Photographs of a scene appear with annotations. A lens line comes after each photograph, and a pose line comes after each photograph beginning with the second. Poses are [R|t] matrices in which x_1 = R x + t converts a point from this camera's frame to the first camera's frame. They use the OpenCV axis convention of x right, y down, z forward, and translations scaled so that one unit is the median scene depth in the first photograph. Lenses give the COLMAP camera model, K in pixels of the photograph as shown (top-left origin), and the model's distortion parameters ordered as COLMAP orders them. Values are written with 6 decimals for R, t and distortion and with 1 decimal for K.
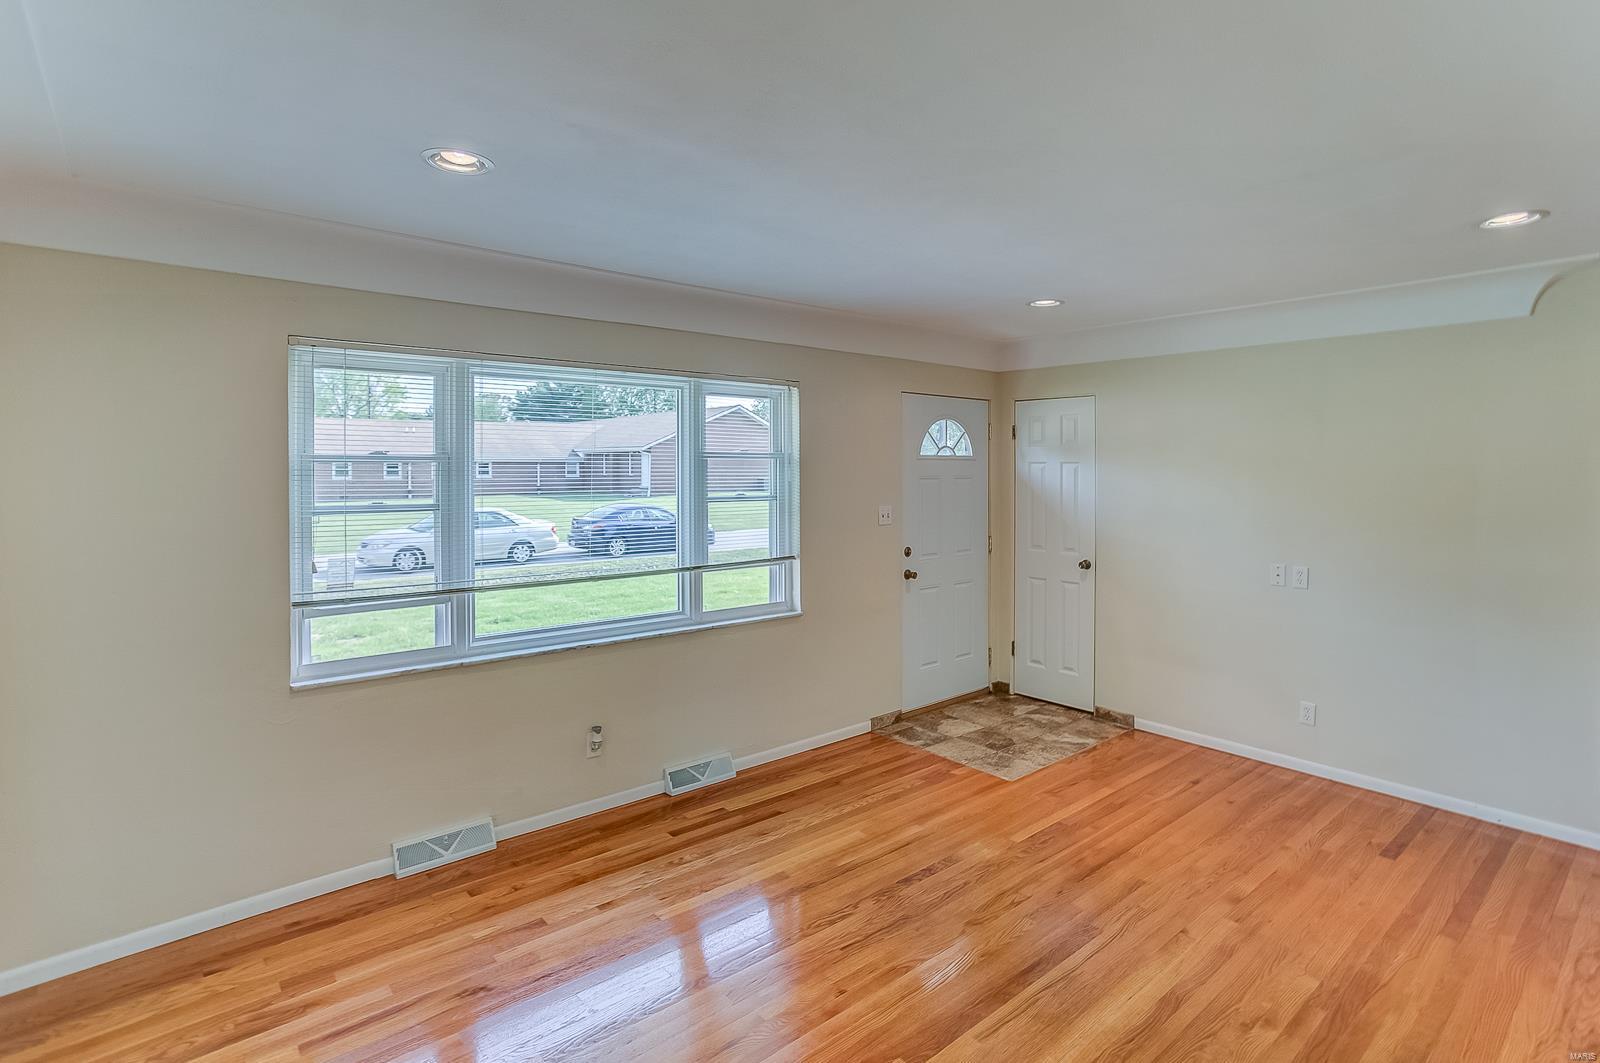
lens RADIAL K [[802.2, 0, 799.2], [0, 802.2, 458.4], [0, 0, 1]] dist [-0.040809, 0.023338]
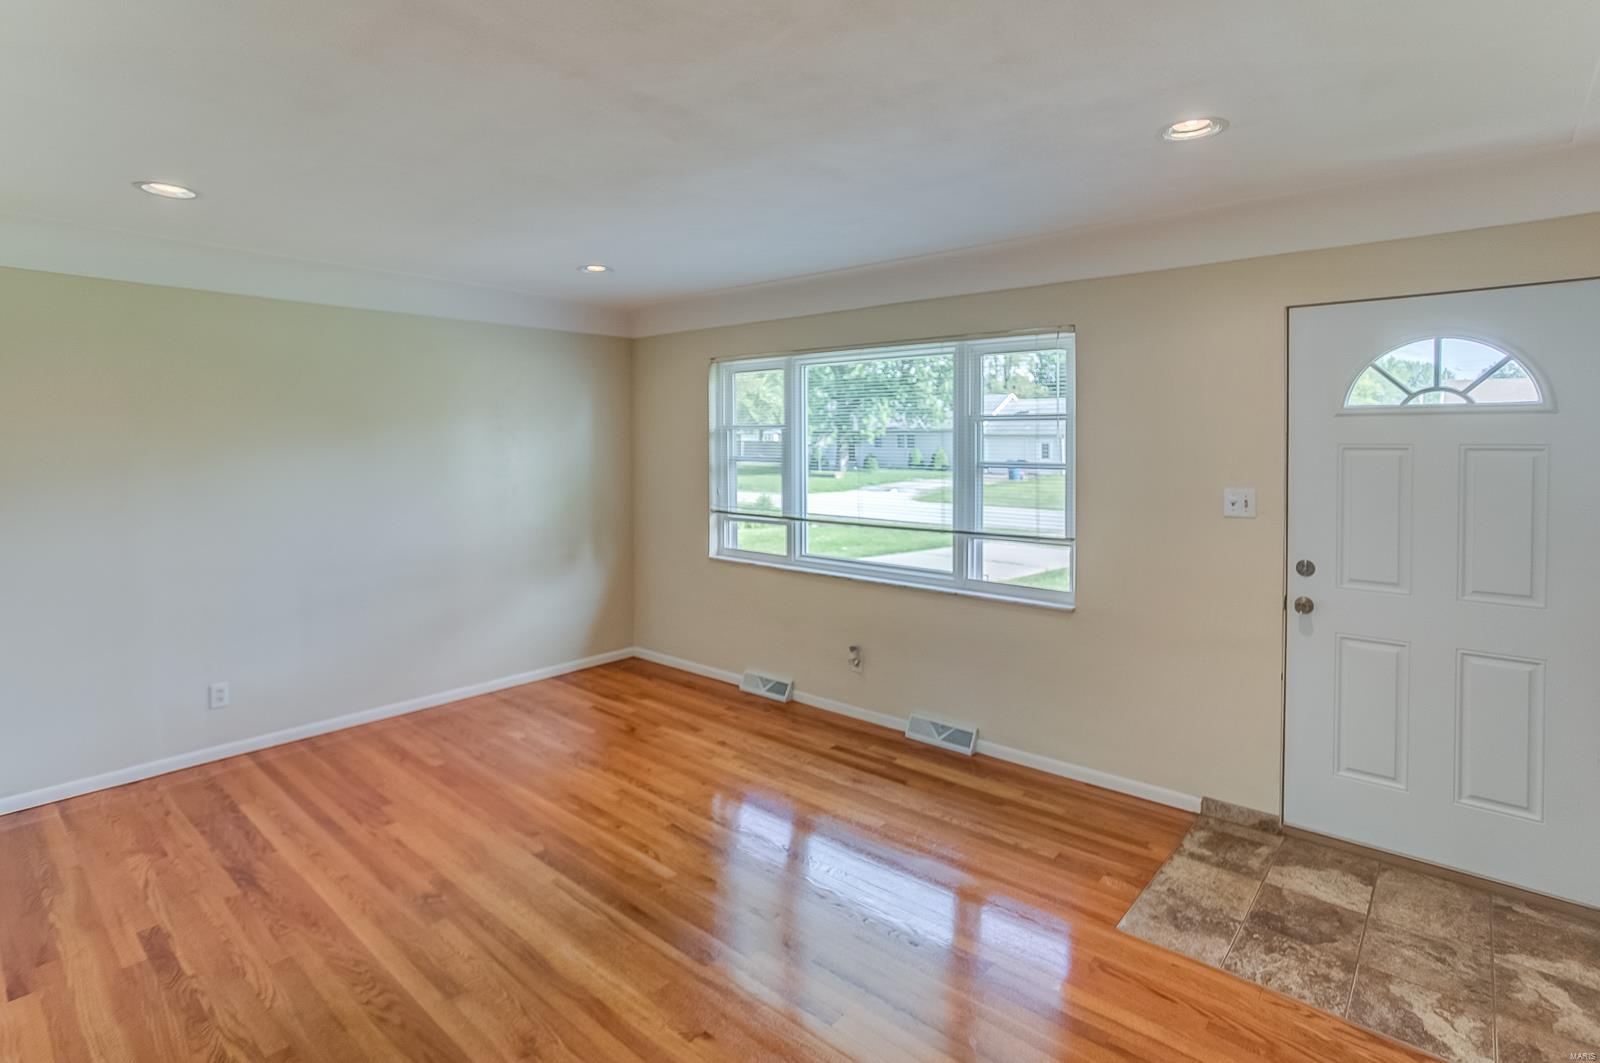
lens RADIAL K [[802.2, 0, 799.2], [0, 802.2, 458.4], [0, 0, 1]] dist [-0.040809, 0.023338]
pose [[0.151087, 0.021666, -0.988283, 0.778459], [0.010212, 0.999672, 0.023477, 0.018441], [0.988468, -0.013639, 0.150816, 0.620929]]
